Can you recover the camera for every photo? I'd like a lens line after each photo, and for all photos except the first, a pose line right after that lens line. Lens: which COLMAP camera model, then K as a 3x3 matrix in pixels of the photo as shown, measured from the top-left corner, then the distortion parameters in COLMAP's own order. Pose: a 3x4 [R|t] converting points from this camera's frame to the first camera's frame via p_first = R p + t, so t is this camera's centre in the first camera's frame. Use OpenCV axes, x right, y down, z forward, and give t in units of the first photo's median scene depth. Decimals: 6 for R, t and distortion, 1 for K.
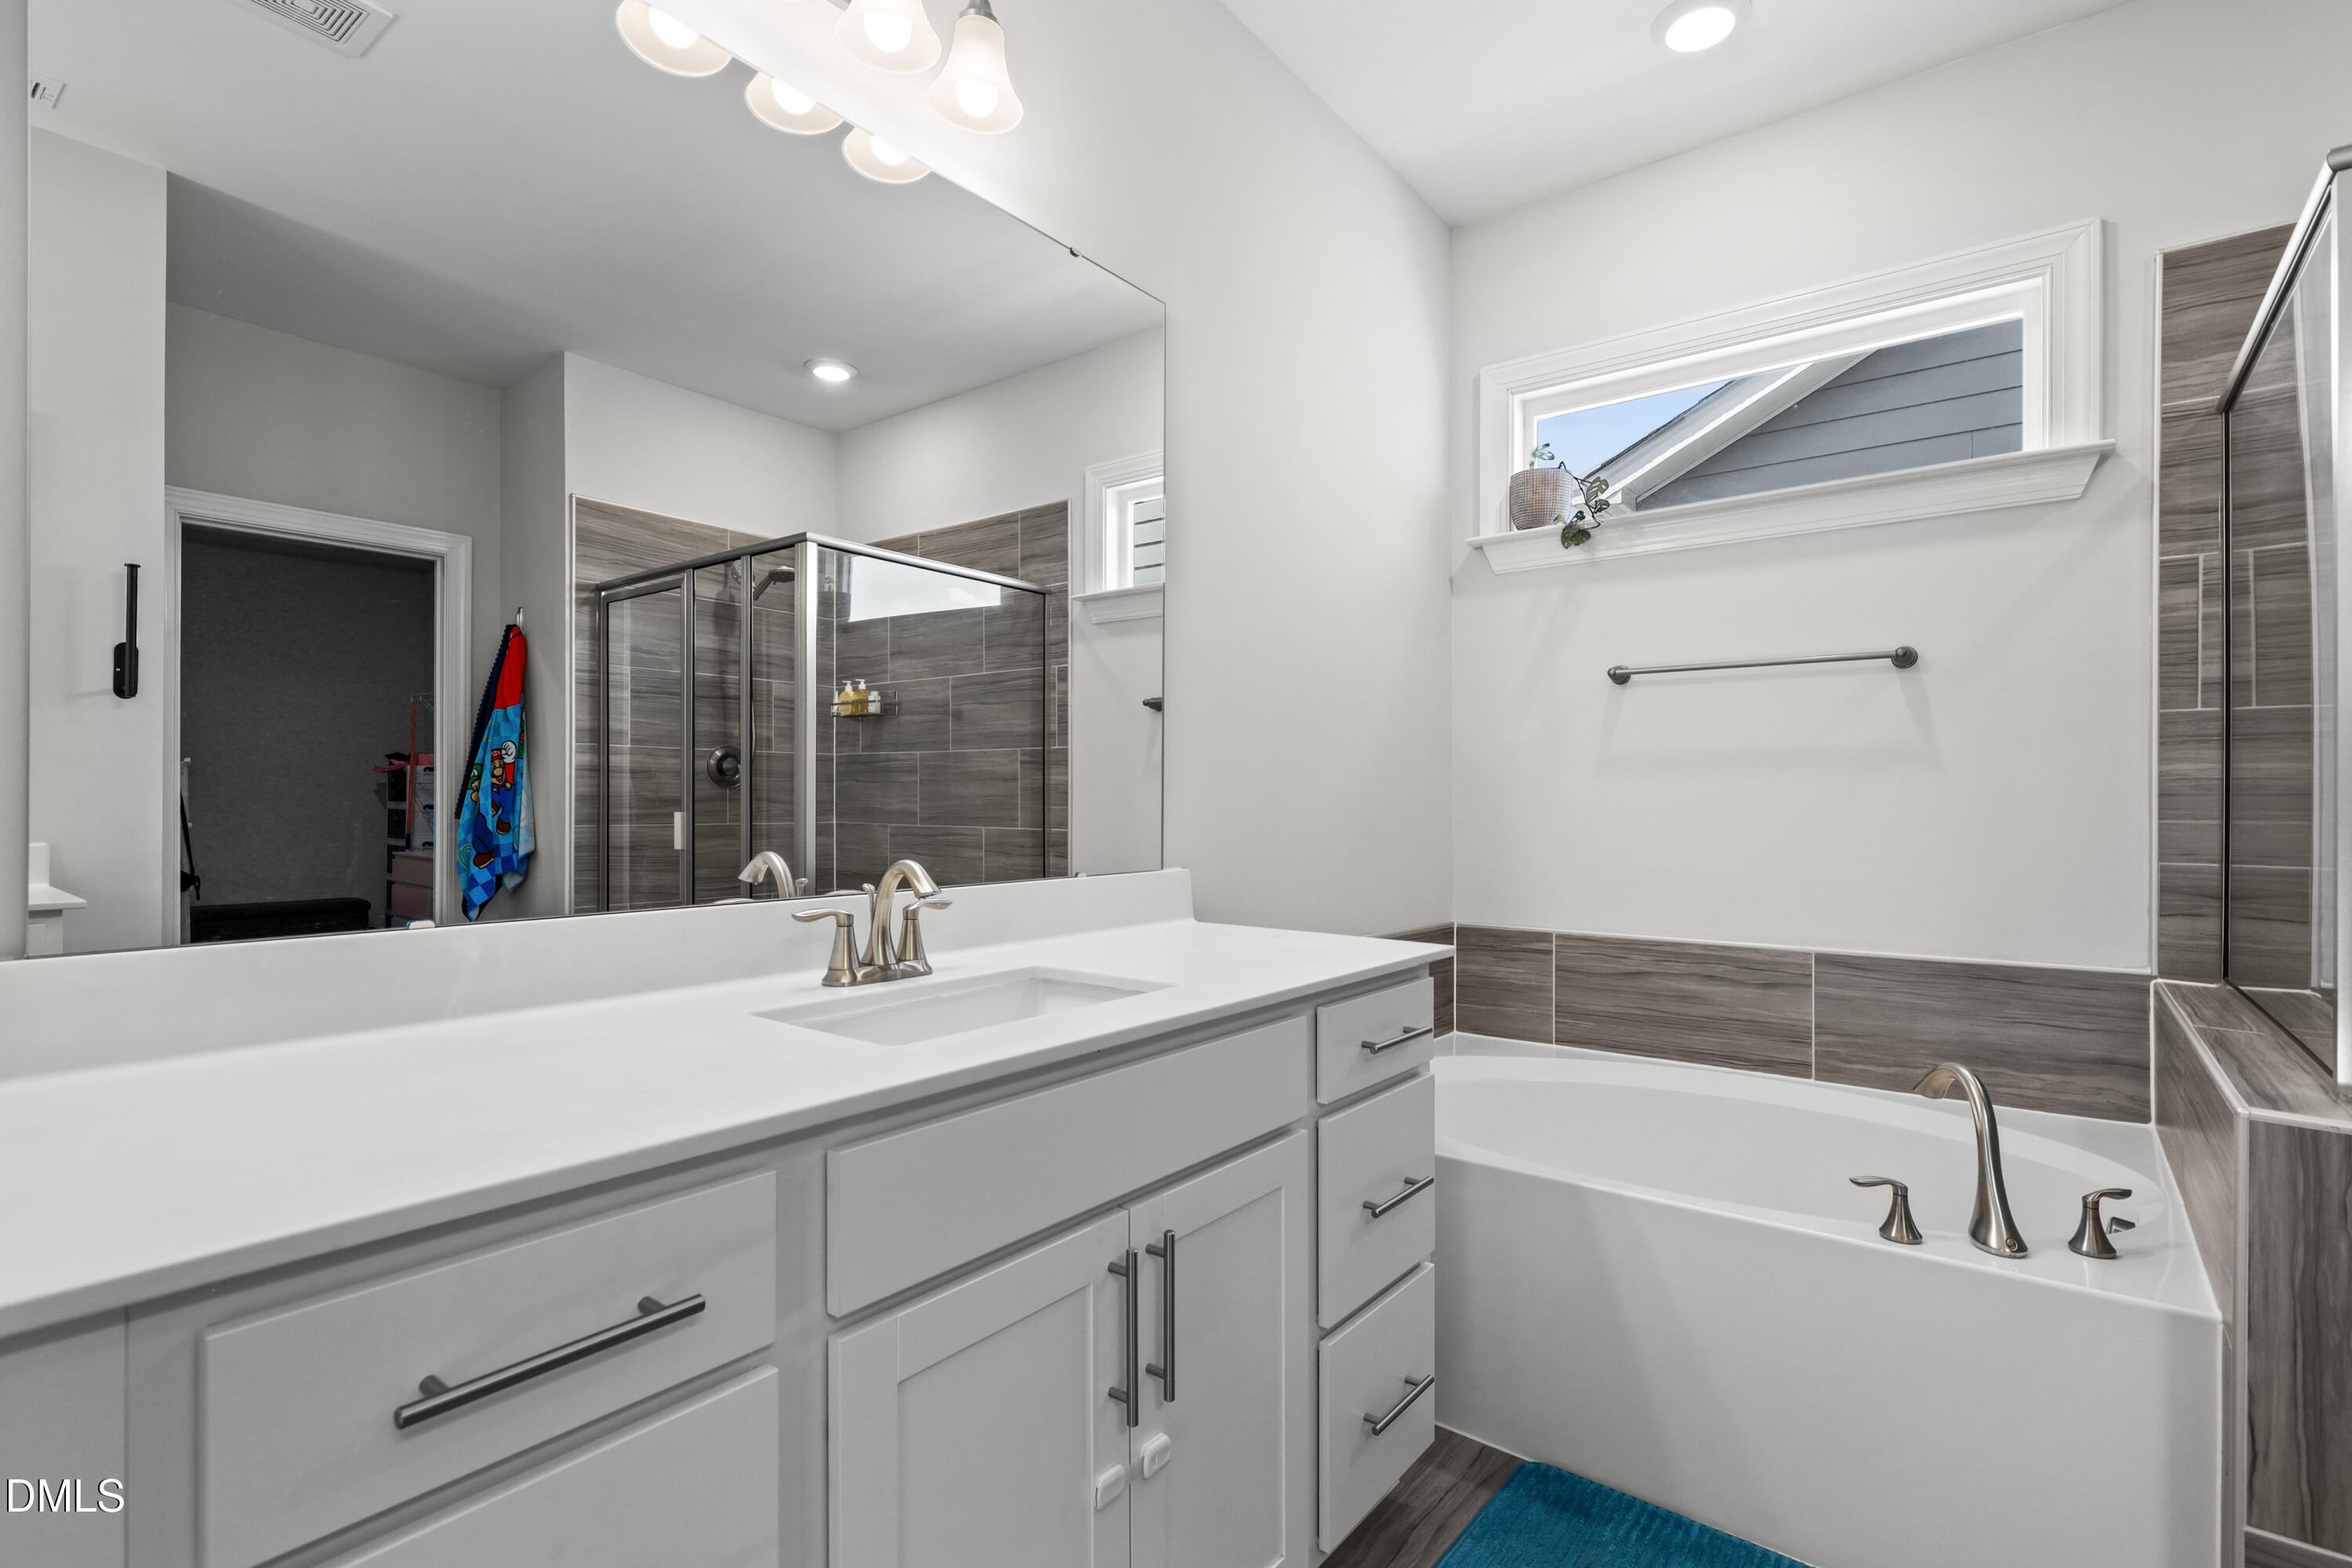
lens RADIAL K [[1081.8, 0, 1198.6], [0, 1081.8, 797.9], [0, 0, 1]] dist [-0.001810, 0.000425]
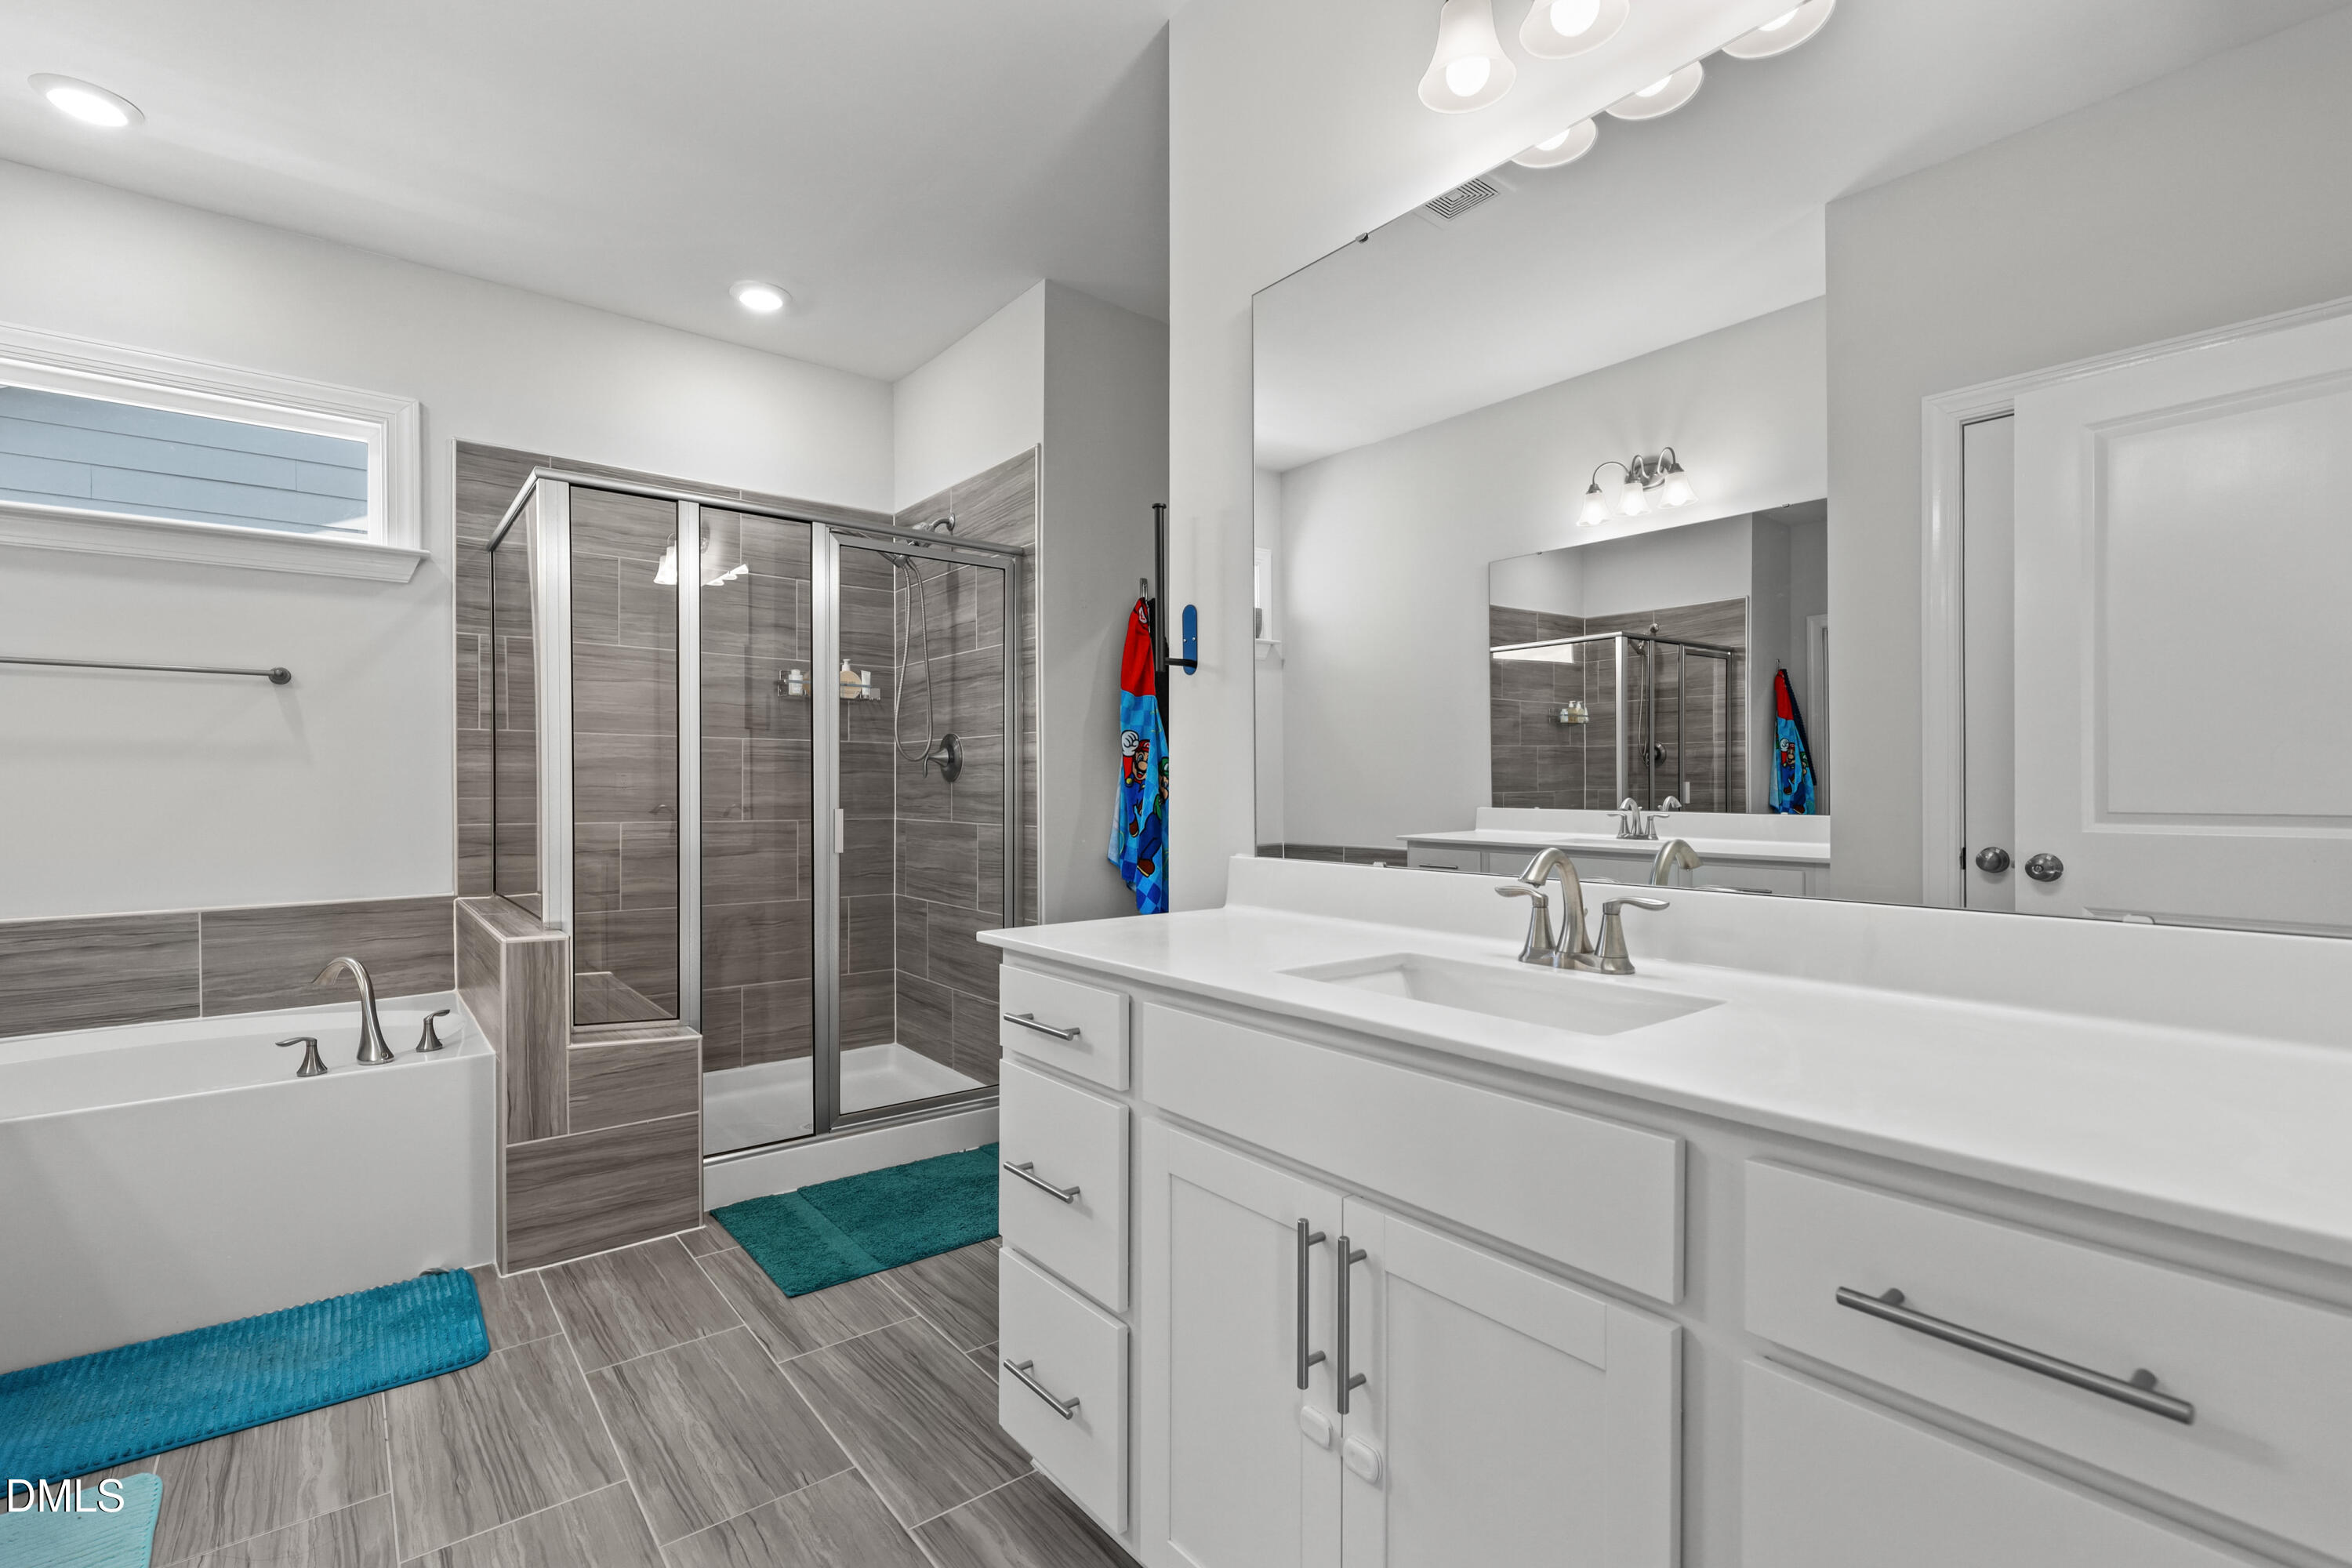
lens RADIAL K [[1081.8, 0, 1198.6], [0, 1081.8, 797.9], [0, 0, 1]] dist [-0.001810, 0.000425]
pose [[0.229926, -0.013659, 0.973112, -0.412636], [0.000483, 0.999903, 0.013921, -0.000969], [-0.973208, -0.002731, 0.229910, -0.431097]]
